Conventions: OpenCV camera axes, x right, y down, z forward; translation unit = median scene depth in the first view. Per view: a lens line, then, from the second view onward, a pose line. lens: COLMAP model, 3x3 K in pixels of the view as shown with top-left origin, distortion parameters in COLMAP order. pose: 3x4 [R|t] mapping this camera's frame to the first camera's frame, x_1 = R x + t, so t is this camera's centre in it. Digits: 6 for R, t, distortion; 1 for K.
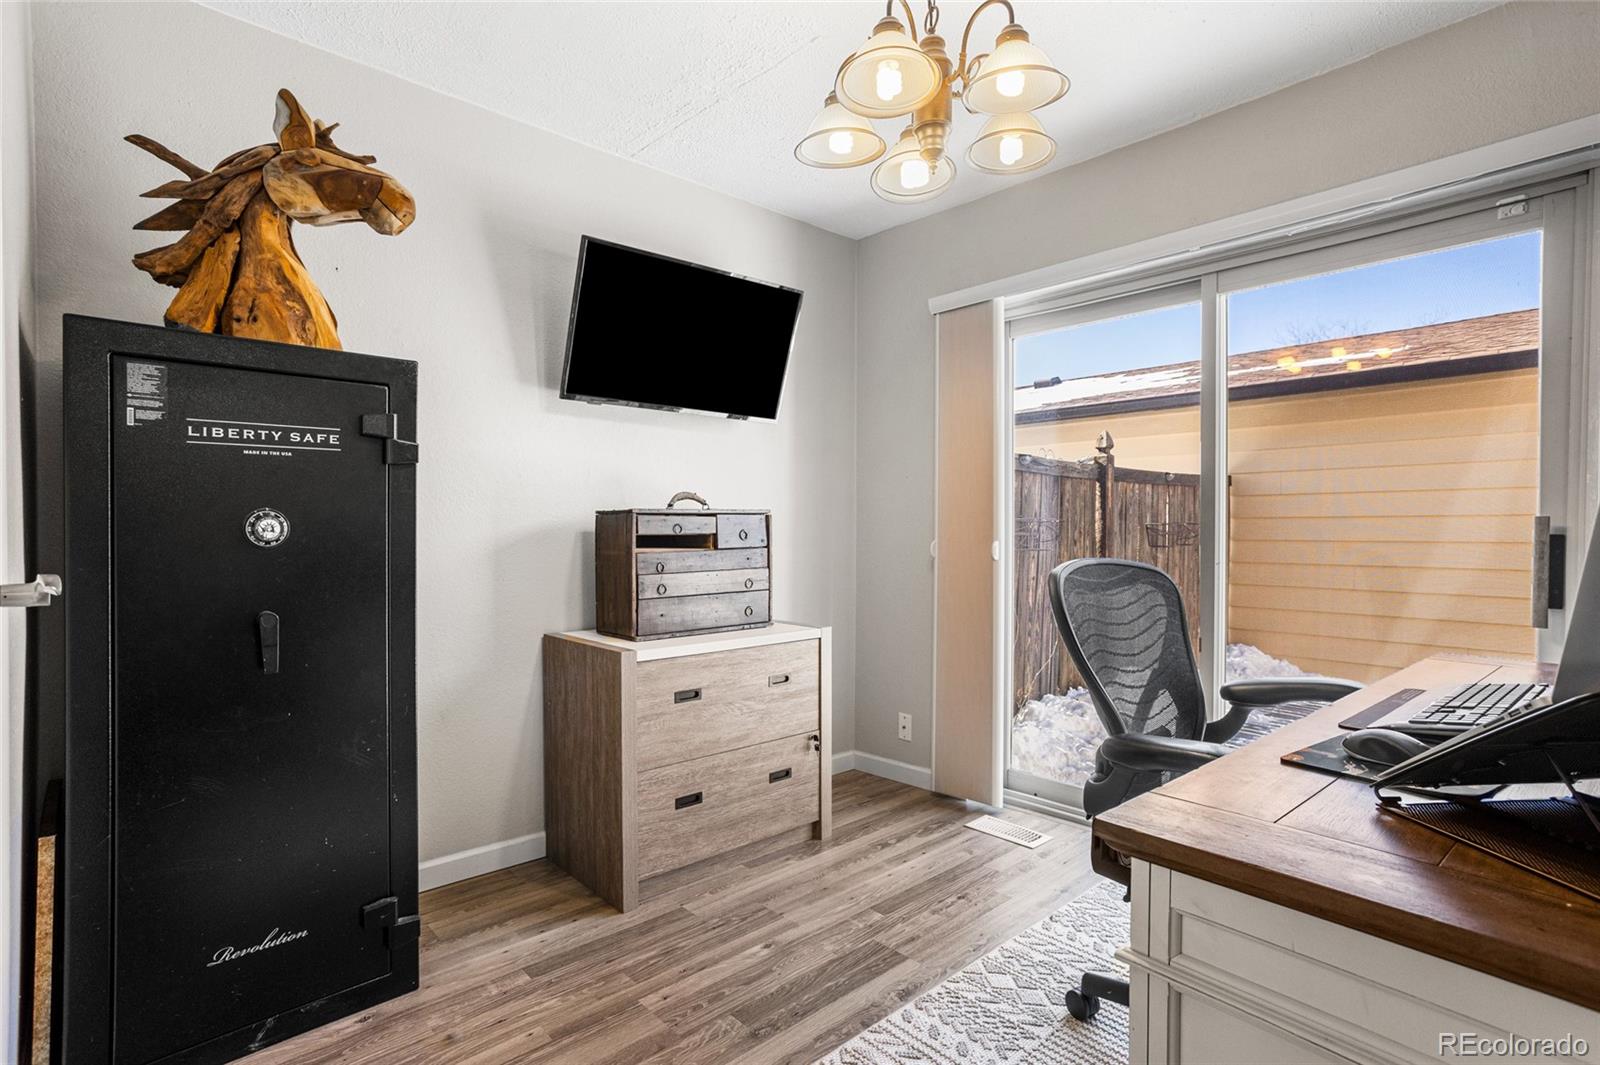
lens RADIAL K [[771.8, 0, 790.8], [0, 771.8, 525.2], [0, 0, 1]] dist [-0.034112, 0.021230]
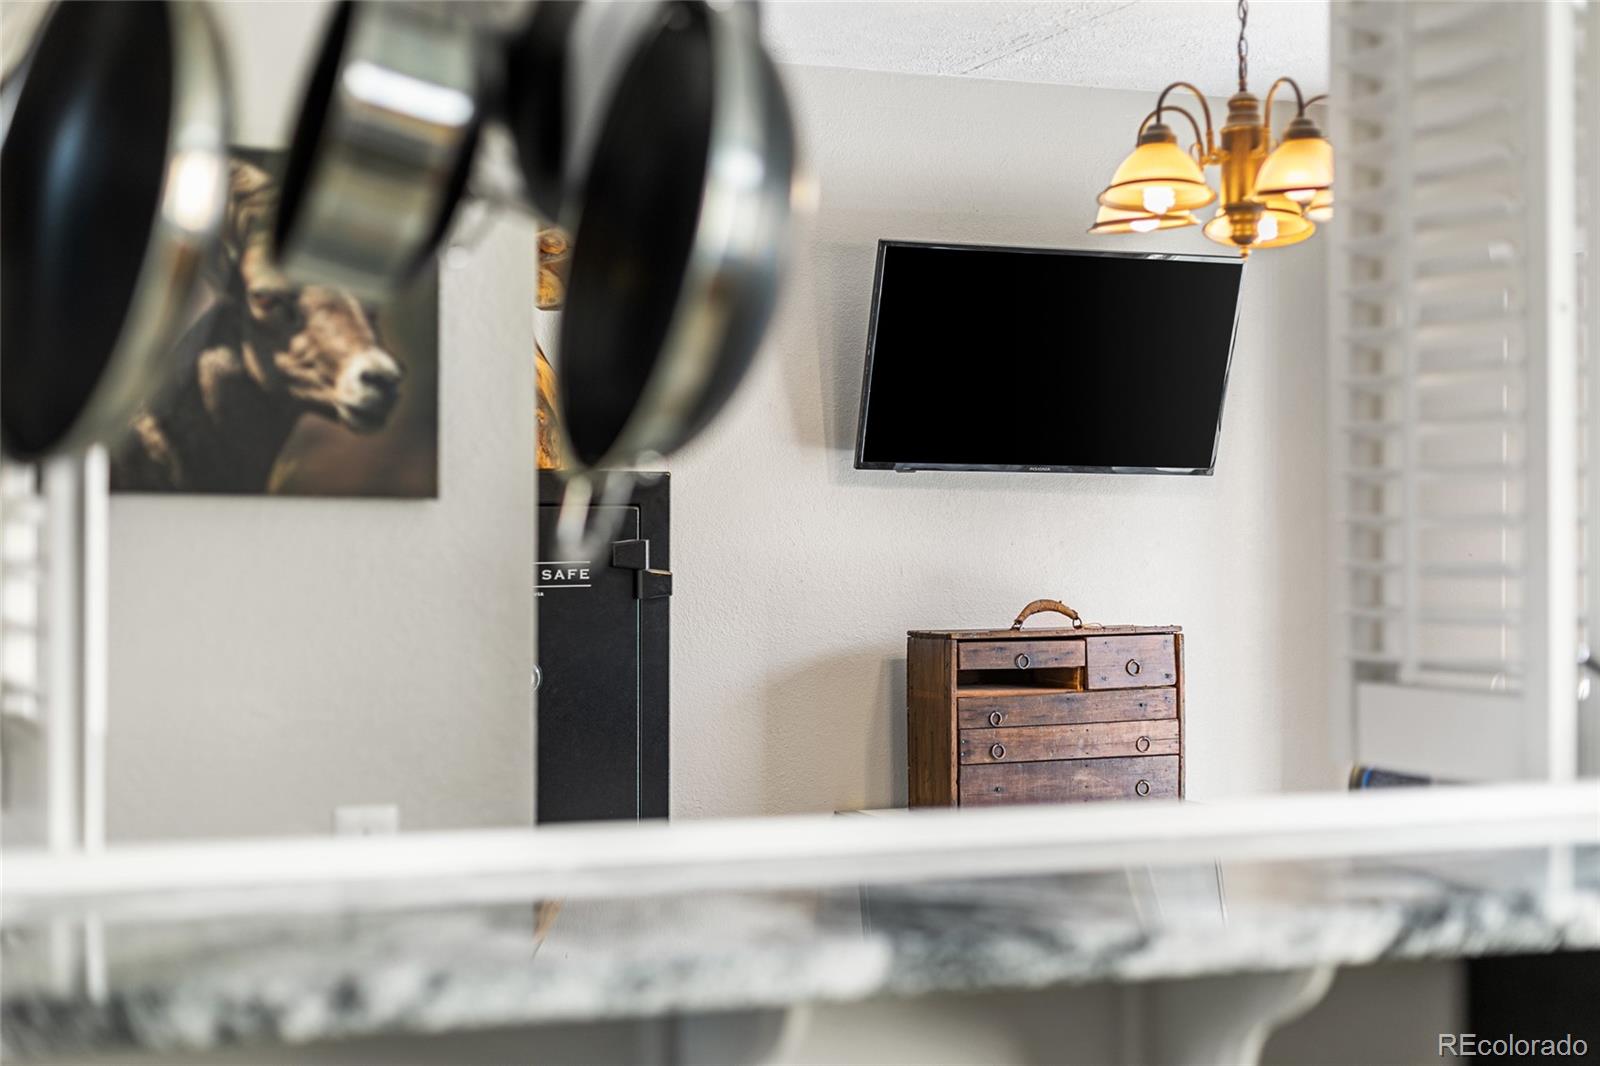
lens RADIAL K [[2340.4, 0, 799.4], [0, 2340.4, 533.2], [0, 0, 1]] dist [-0.007511, 0.000000]
pose [[0.928877, -0.000801, -0.370388, 0.423013], [0.004376, 0.999952, 0.008810, -0.123845], [0.370363, -0.009804, 0.928836, -0.948341]]
